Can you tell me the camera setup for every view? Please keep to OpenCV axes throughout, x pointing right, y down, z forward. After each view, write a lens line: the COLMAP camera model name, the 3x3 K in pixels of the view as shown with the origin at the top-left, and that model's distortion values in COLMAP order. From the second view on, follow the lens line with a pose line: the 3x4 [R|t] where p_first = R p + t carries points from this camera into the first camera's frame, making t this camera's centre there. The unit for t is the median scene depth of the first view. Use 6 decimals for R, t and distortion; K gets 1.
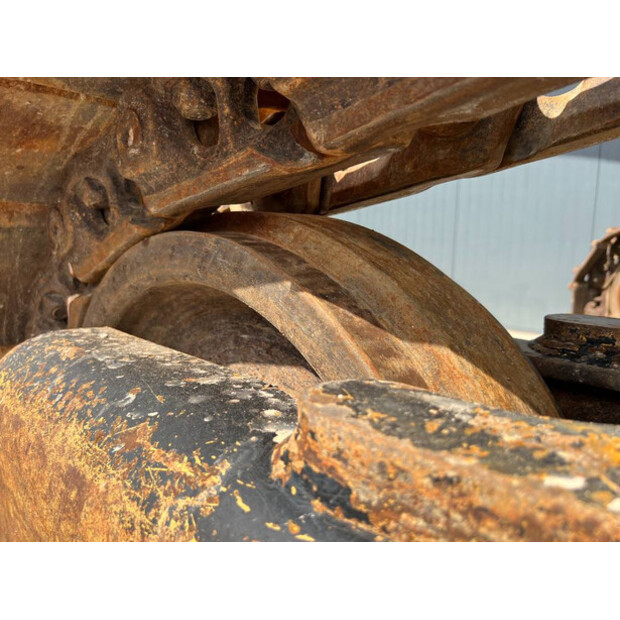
lens RADIAL K [[486.1, 0, 309.6], [0, 486.1, 311.9], [0, 0, 1]] dist [0.030982, -0.013232]
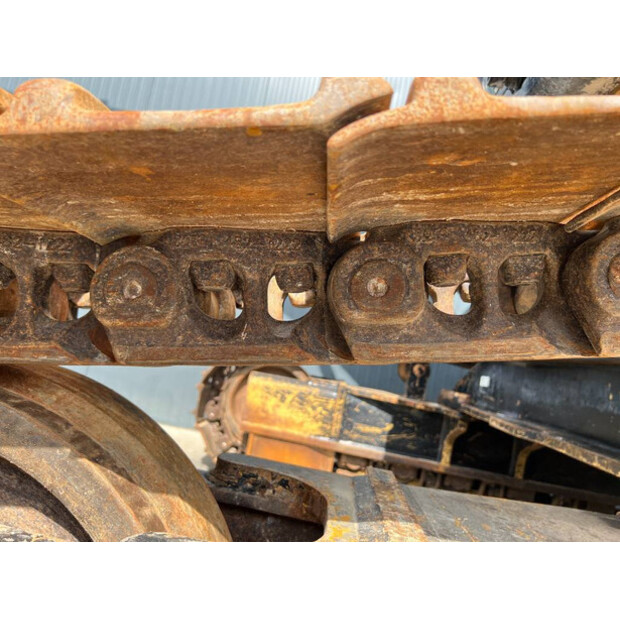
lens RADIAL K [[486.1, 0, 308.9], [0, 486.1, 310.0], [0, 0, 1]] dist [0.030982, -0.013232]
pose [[0.738029, 0.182899, 0.649509, -0.453003], [-0.076306, 0.979012, -0.188980, -0.210448], [-0.670441, 0.089911, 0.736495, -0.397405]]
